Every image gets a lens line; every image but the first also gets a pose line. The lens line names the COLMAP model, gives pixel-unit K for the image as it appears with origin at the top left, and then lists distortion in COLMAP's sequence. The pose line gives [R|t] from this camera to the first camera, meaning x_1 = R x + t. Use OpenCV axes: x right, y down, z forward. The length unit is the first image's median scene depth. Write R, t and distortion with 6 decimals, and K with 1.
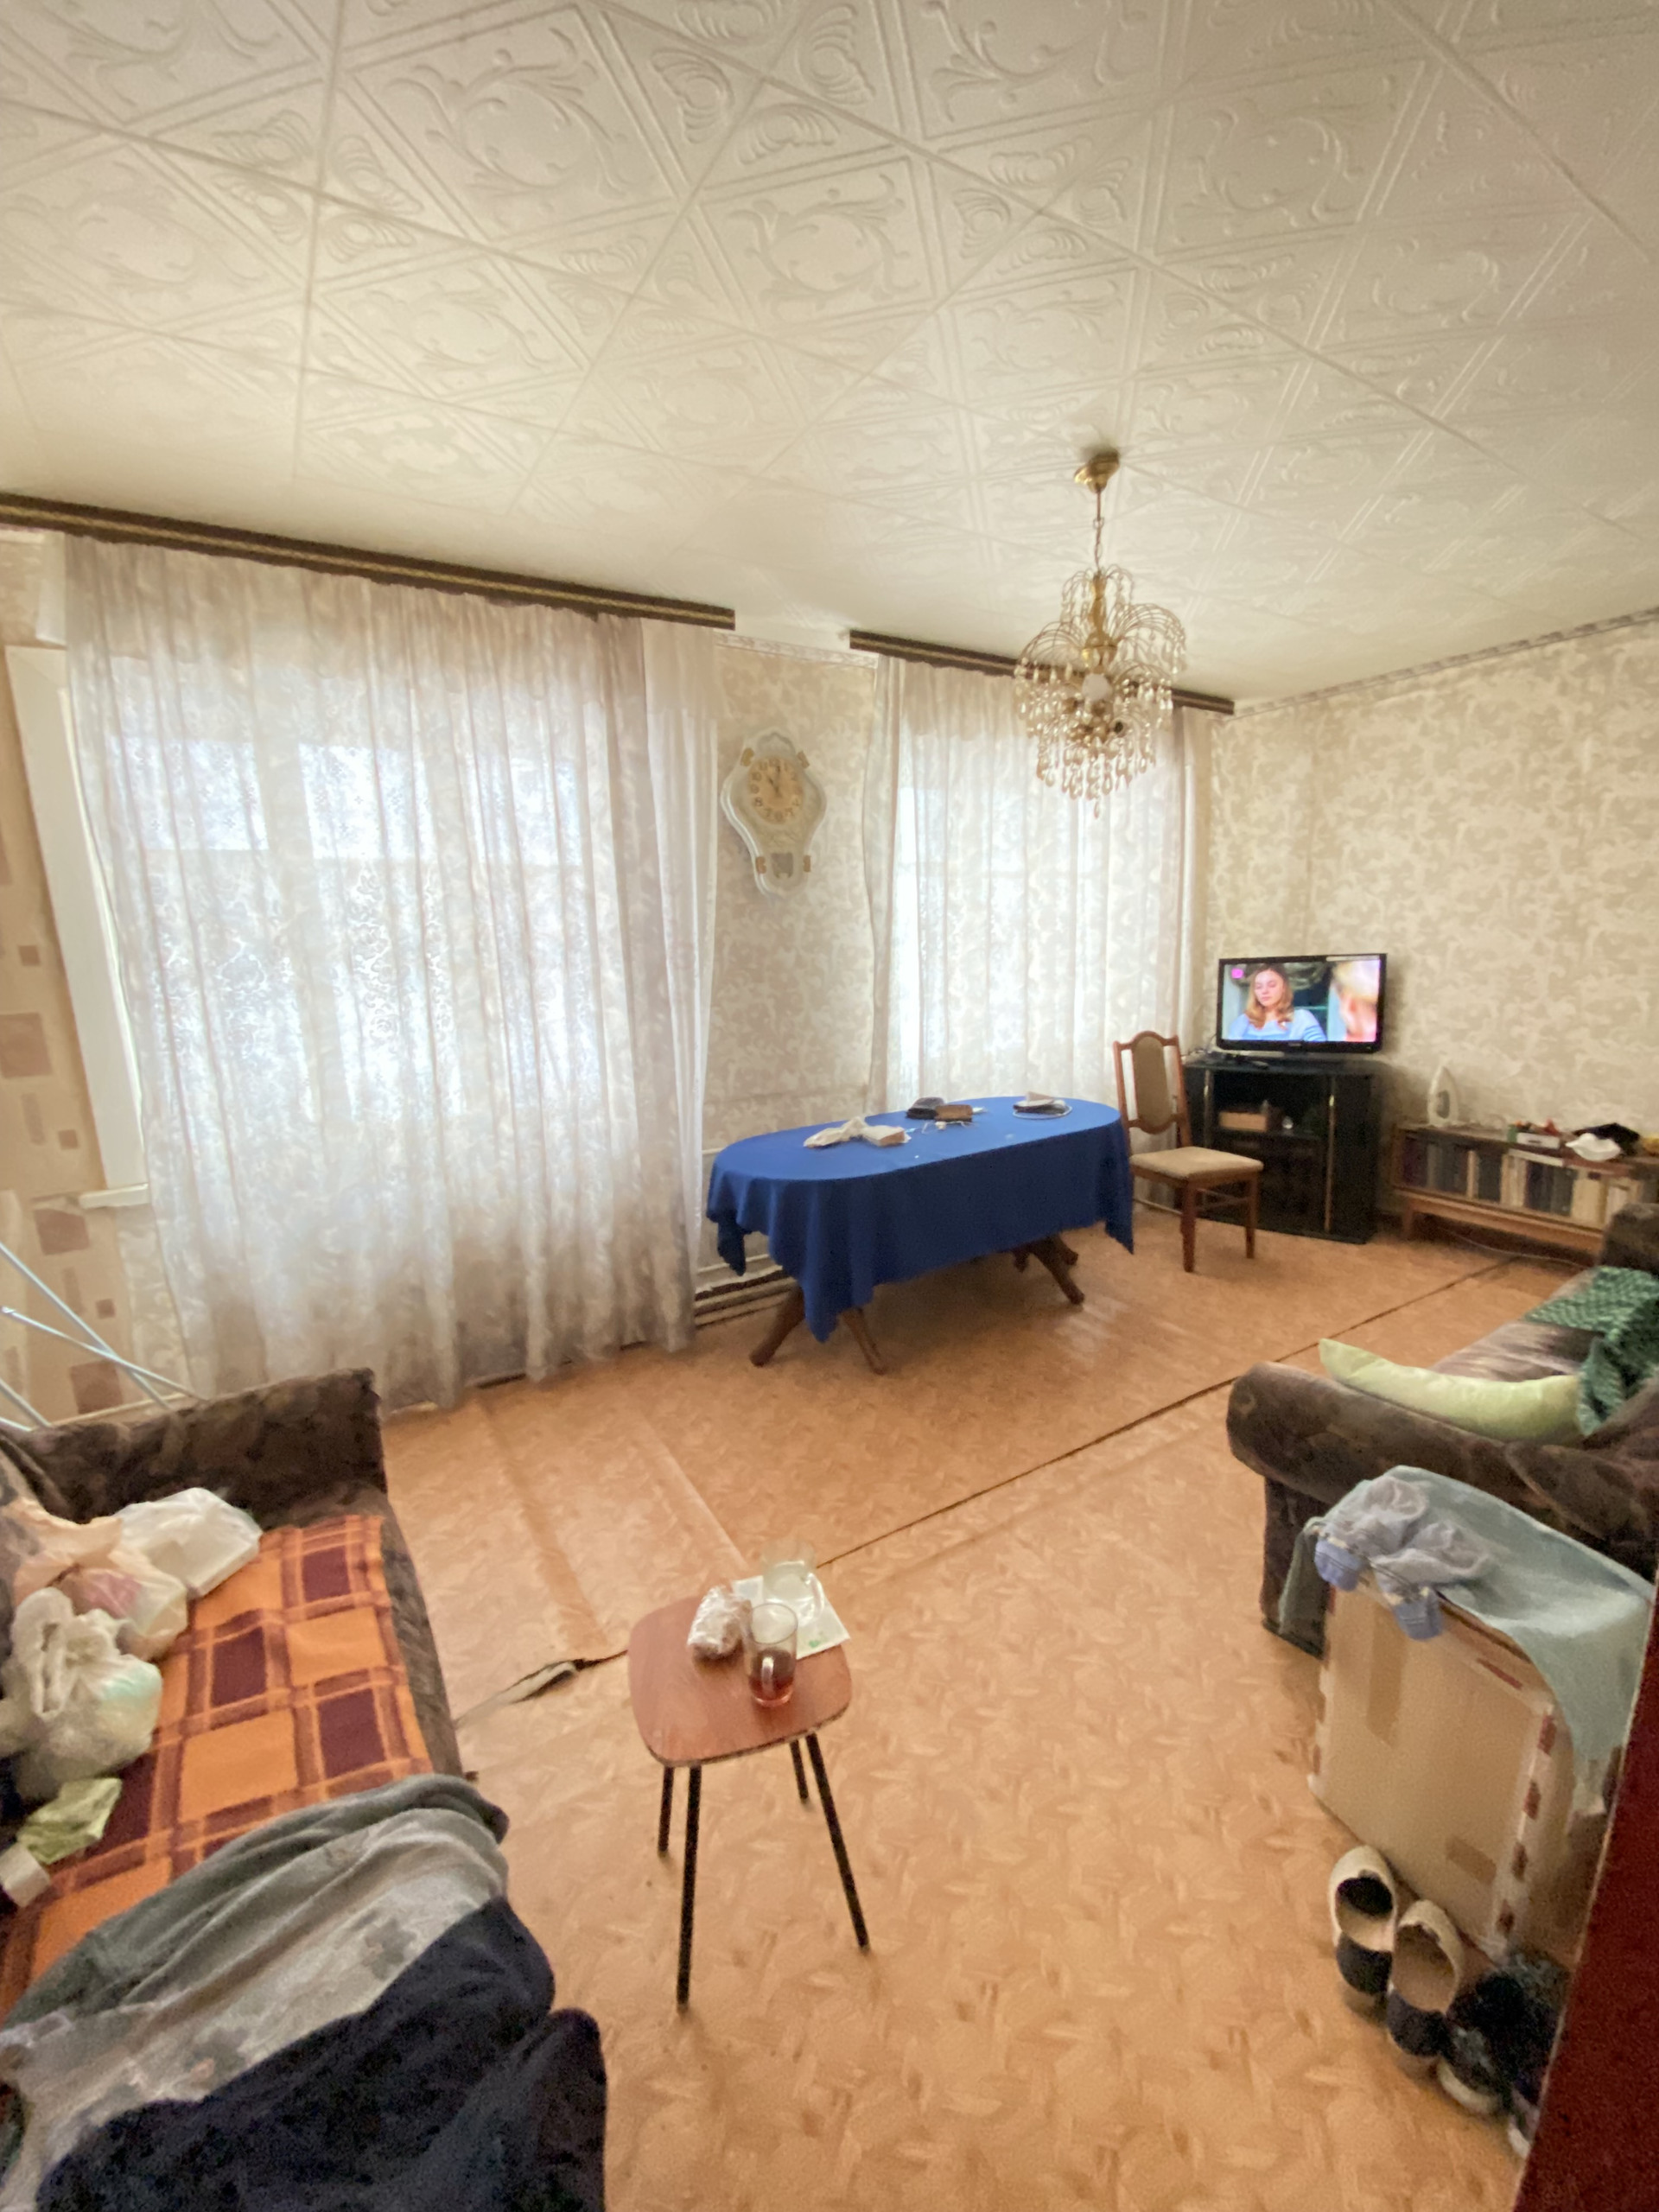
lens RADIAL K [[898.9, 0, 826.1], [0, 898.9, 1103.2], [0, 0, 1]] dist [0.020888, -0.024772]
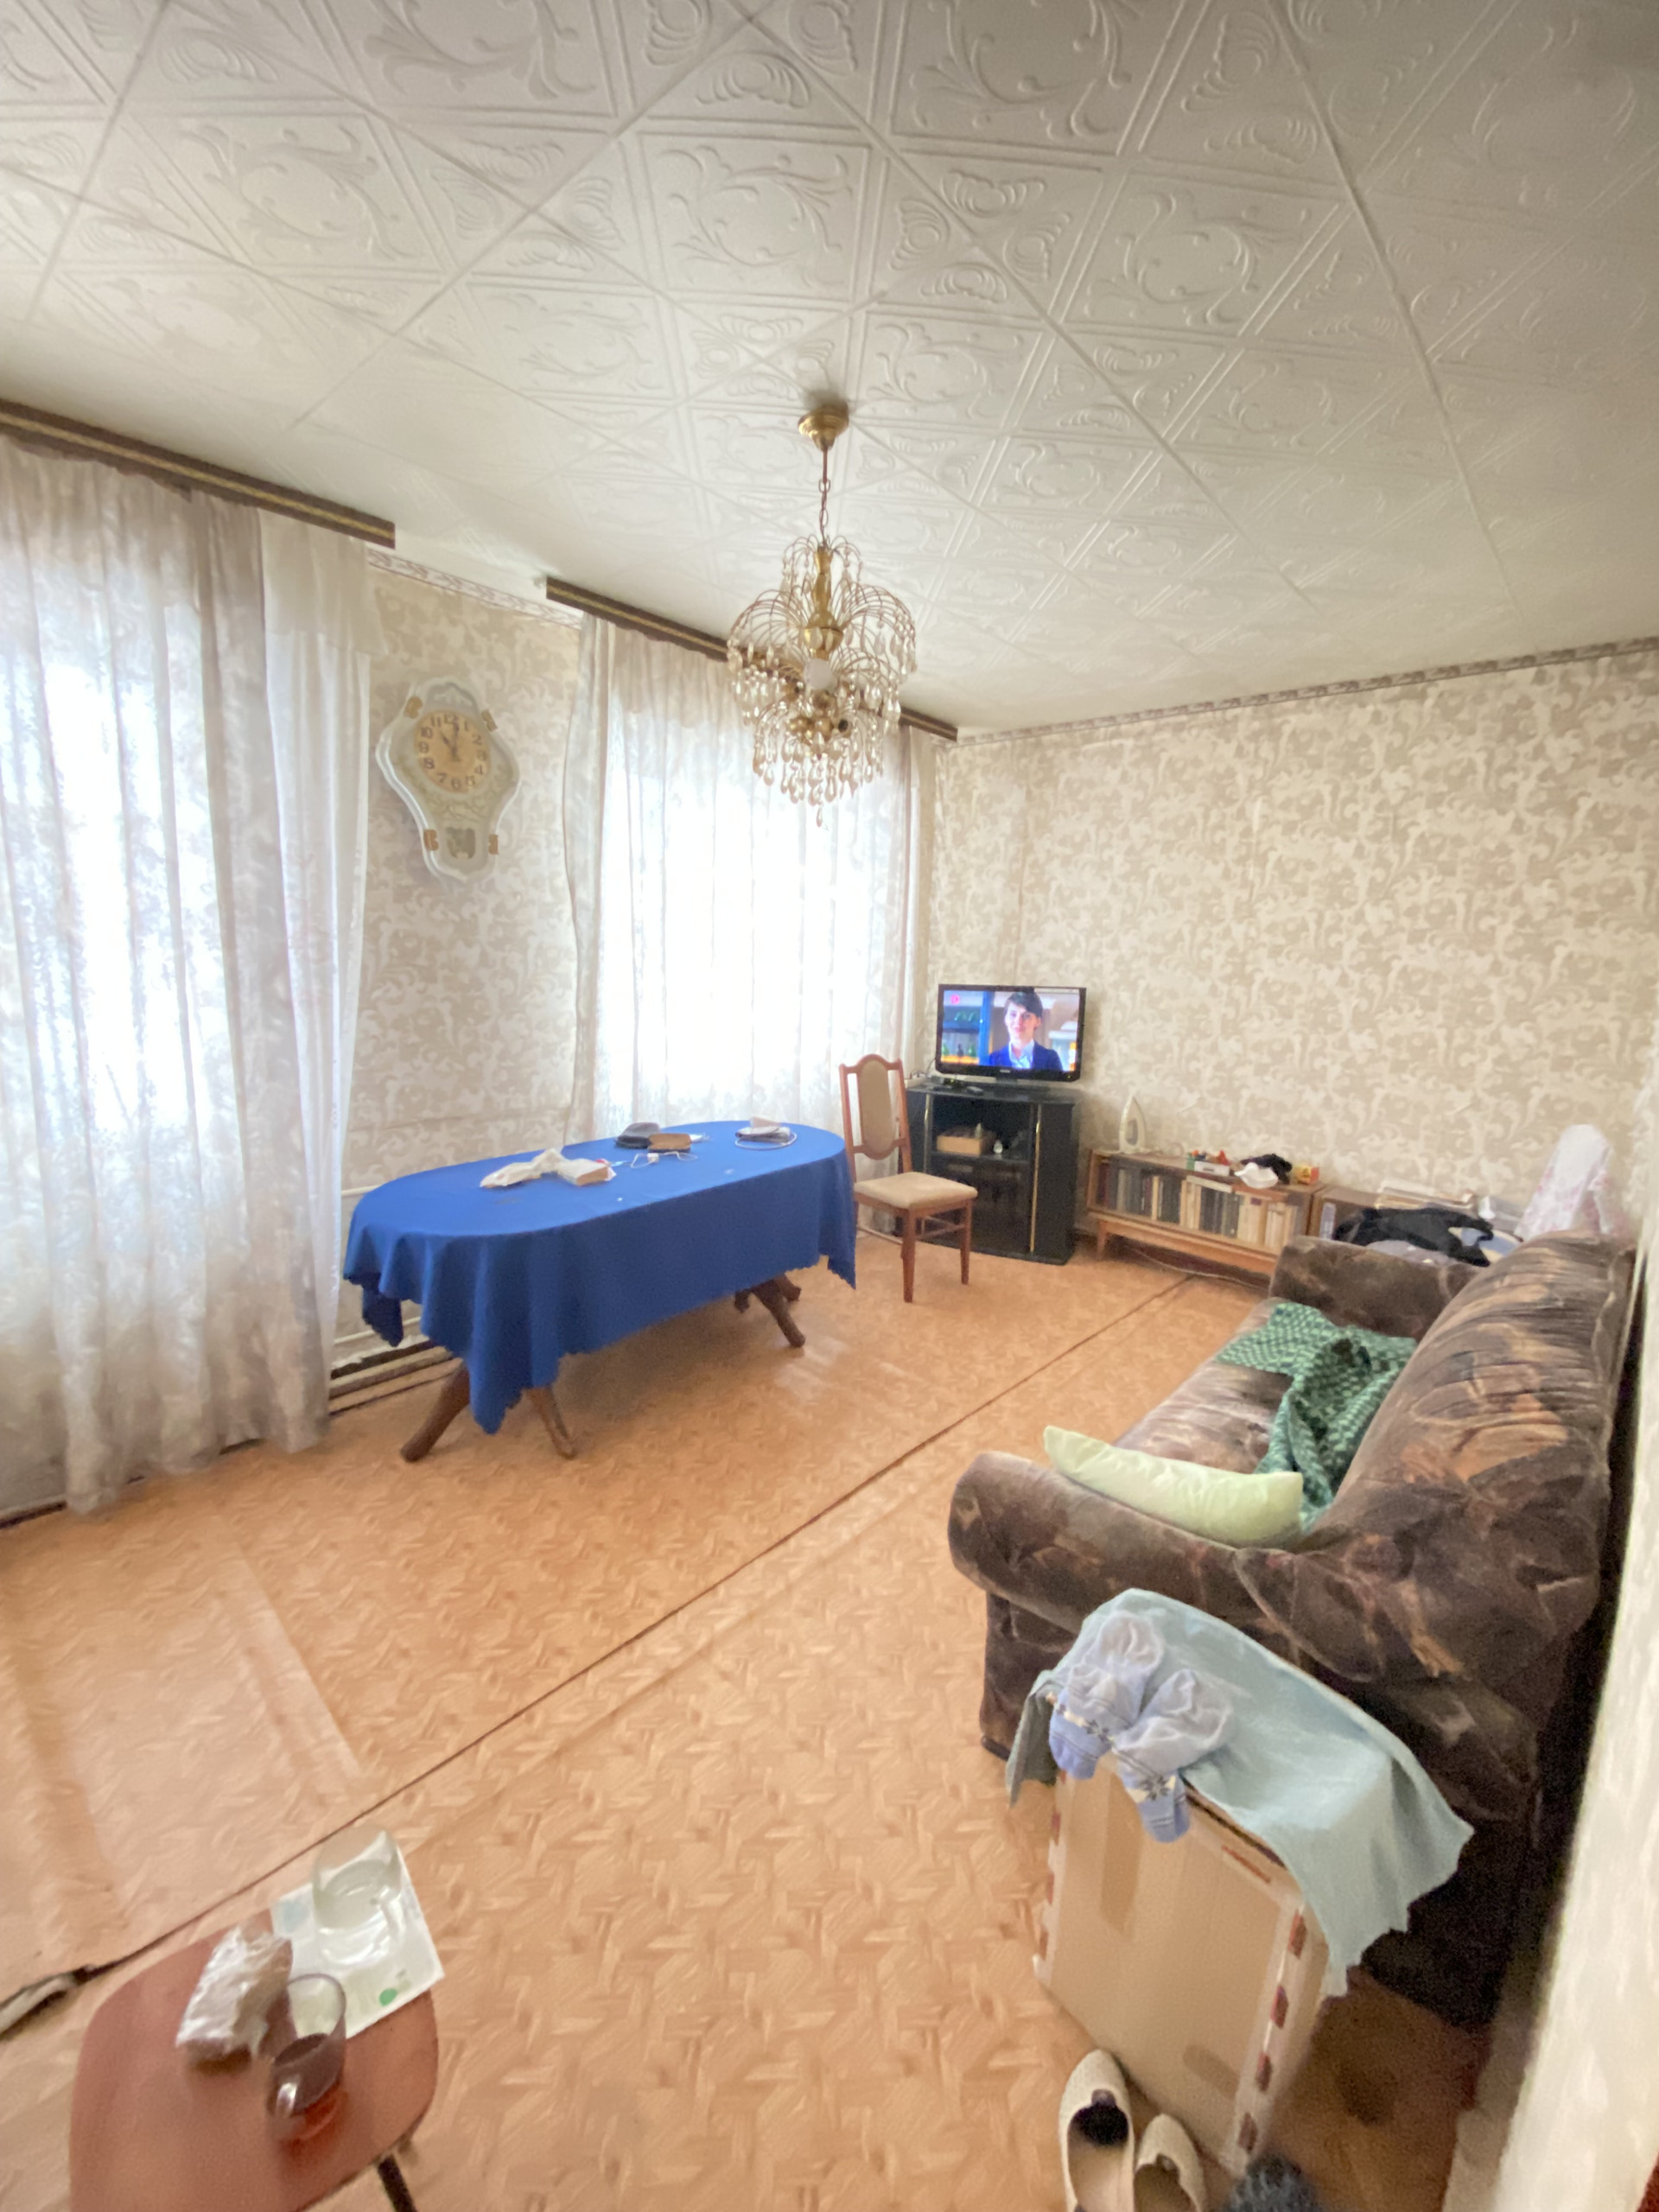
lens RADIAL K [[896.1, 0, 829.5], [0, 896.1, 1106.0], [0, 0, 1]] dist [0.049176, -0.043133]
pose [[0.957013, 0.013011, 0.289754, 0.043245], [-0.013207, 0.999912, -0.001277, -0.030846], [-0.289745, -0.002605, 0.957100, 0.113251]]
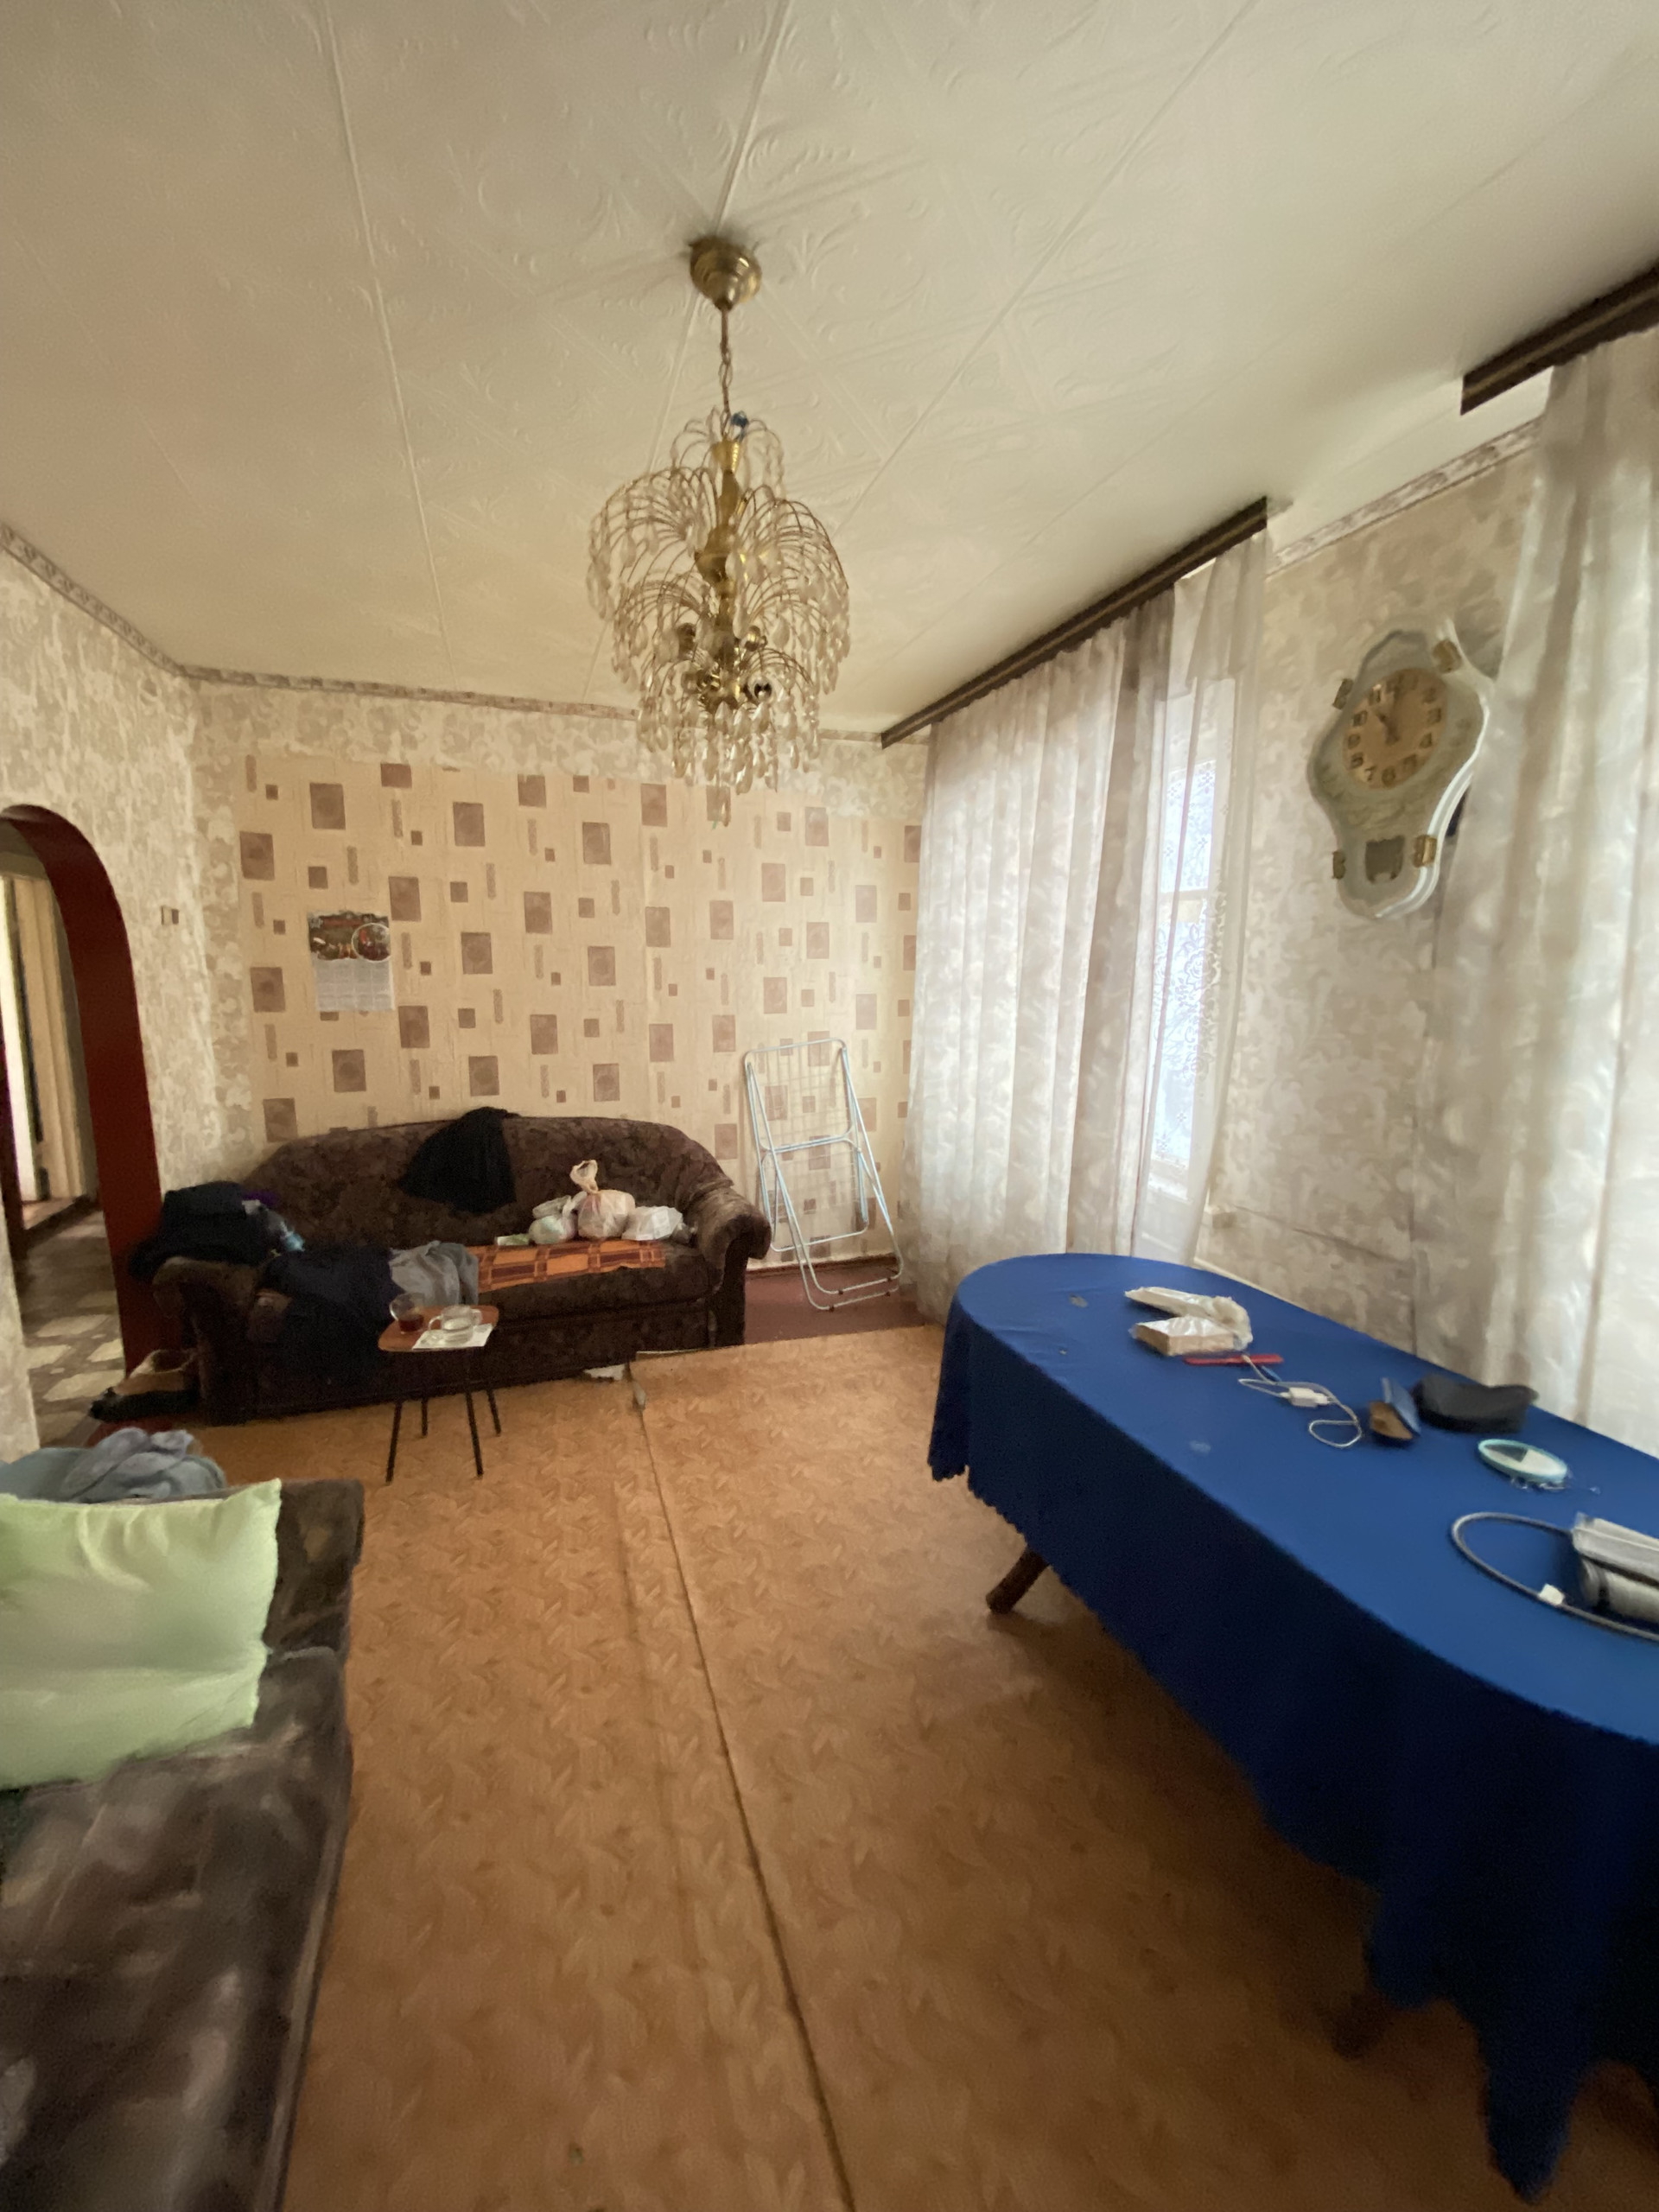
lens RADIAL K [[896.1, 0, 829.5], [0, 896.1, 1106.0], [0, 0, 1]] dist [0.049176, -0.043133]
pose [[-0.221183, 0.185211, -0.957484, 0.691038], [-0.172548, 0.958879, 0.225340, -0.211886], [0.959847, 0.215053, -0.180130, 0.914377]]
